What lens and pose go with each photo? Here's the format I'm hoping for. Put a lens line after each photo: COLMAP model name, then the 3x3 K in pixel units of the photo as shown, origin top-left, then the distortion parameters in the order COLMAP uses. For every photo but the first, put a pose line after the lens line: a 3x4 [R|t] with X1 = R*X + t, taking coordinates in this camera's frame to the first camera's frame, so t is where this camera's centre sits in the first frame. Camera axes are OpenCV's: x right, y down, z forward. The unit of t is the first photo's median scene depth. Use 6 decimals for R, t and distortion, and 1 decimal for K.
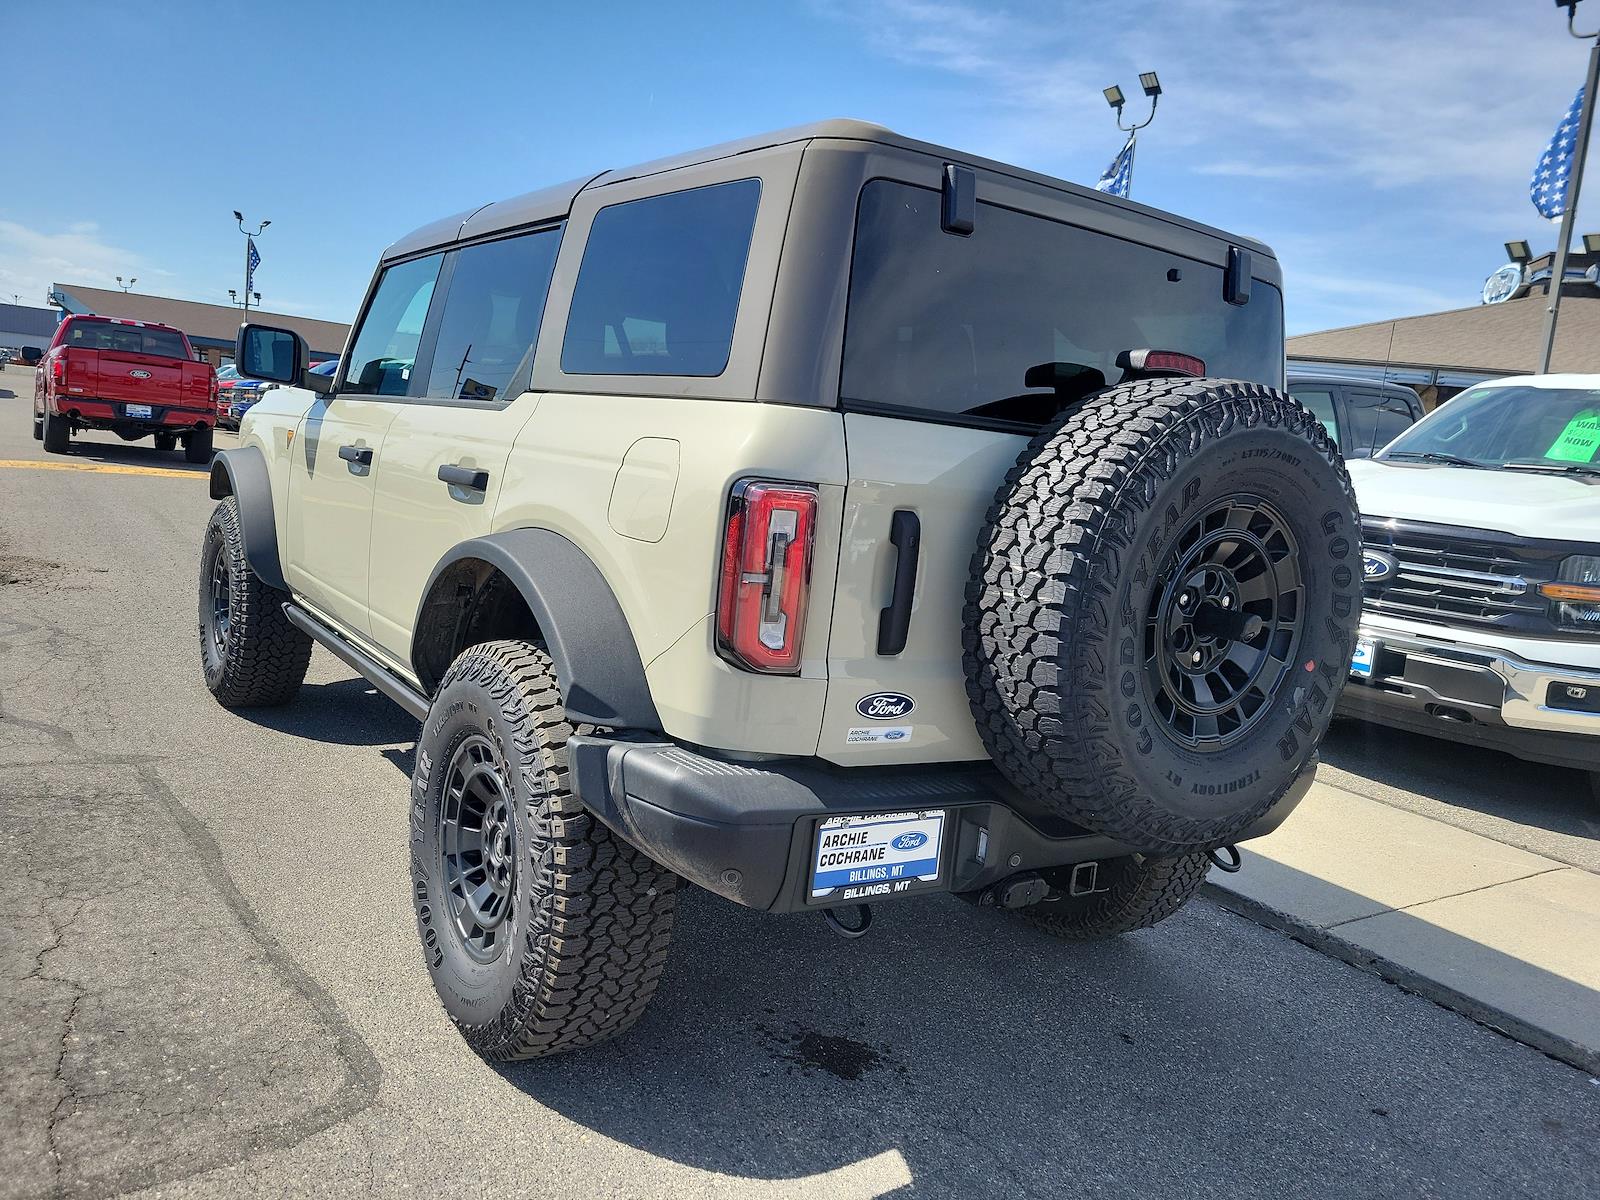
lens RADIAL K [[1210.0, 0, 799.9], [0, 1210.0, 589.7], [0, 0, 1]] dist [0.005403, 0.004552]
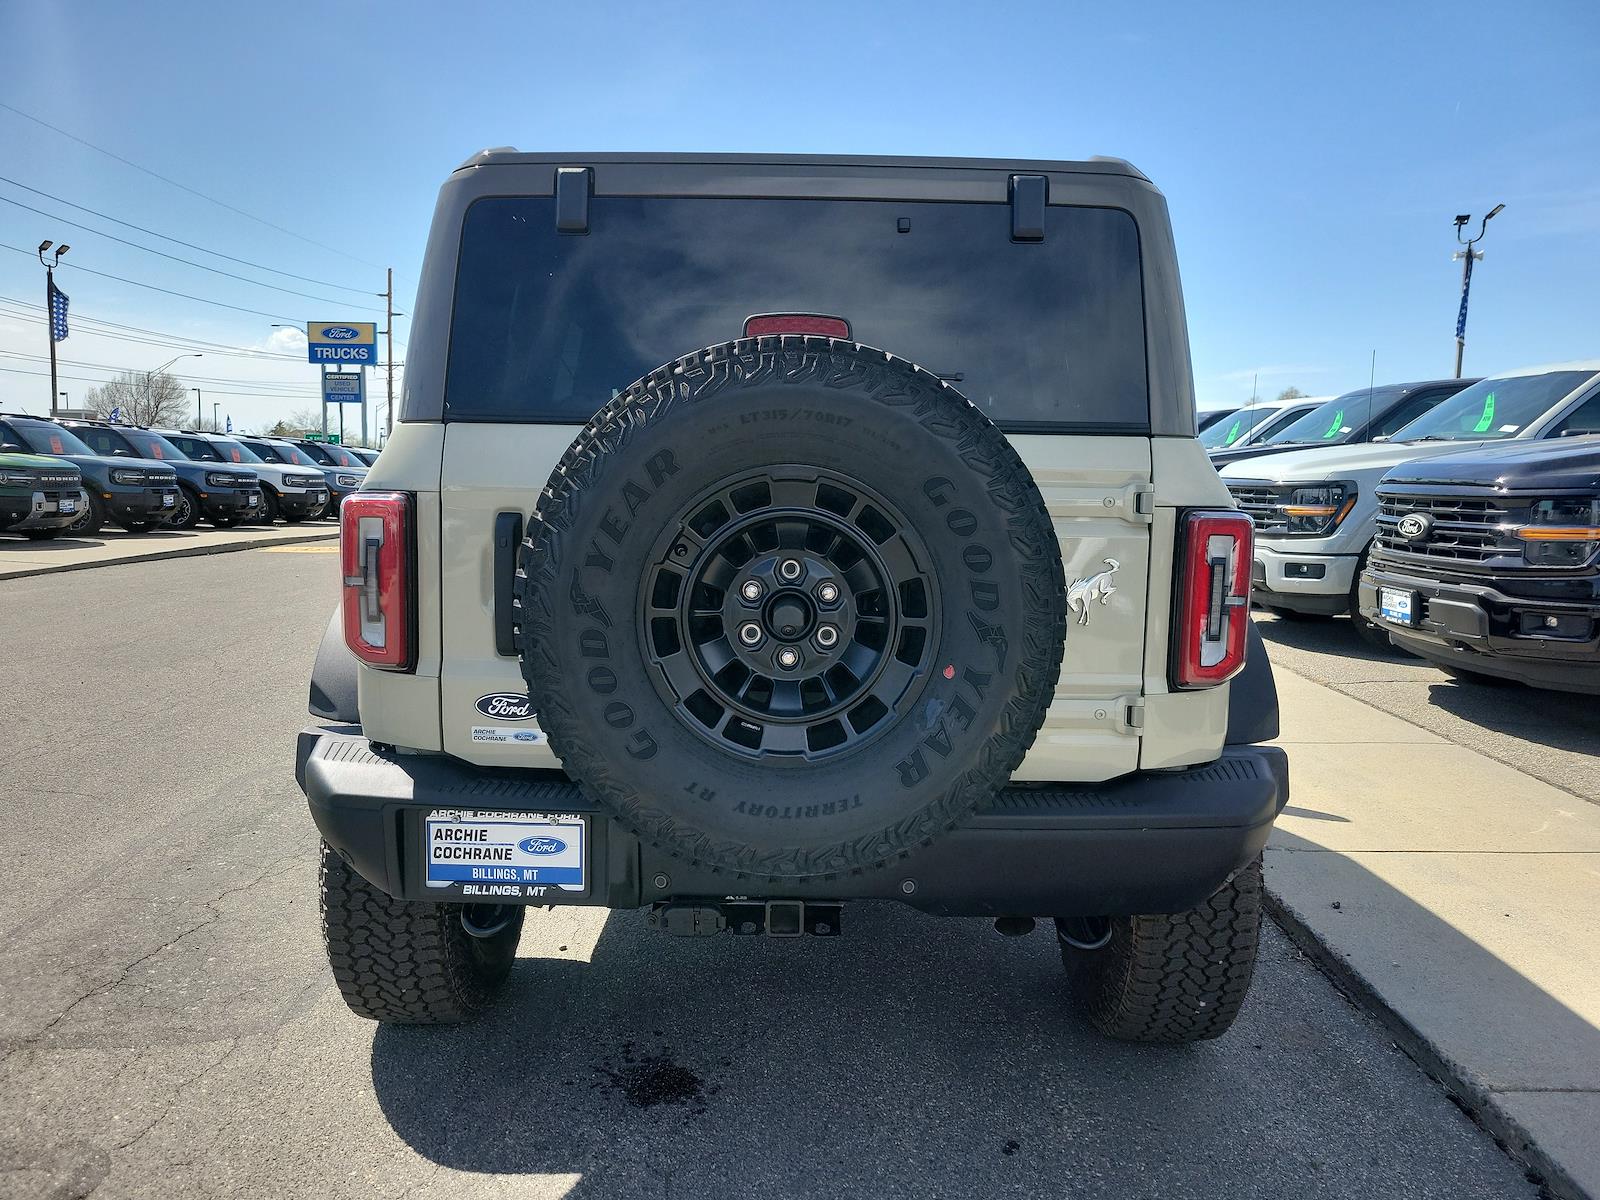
lens RADIAL K [[1248.4, 0, 804.2], [0, 1248.4, 597.6], [0, 0, 1]] dist [0.012350, 0.003186]
pose [[0.802038, -0.042085, -0.595788, 0.901561], [0.005749, 0.998012, -0.062759, 0.069883], [0.597245, 0.046910, 0.800686, 0.297625]]
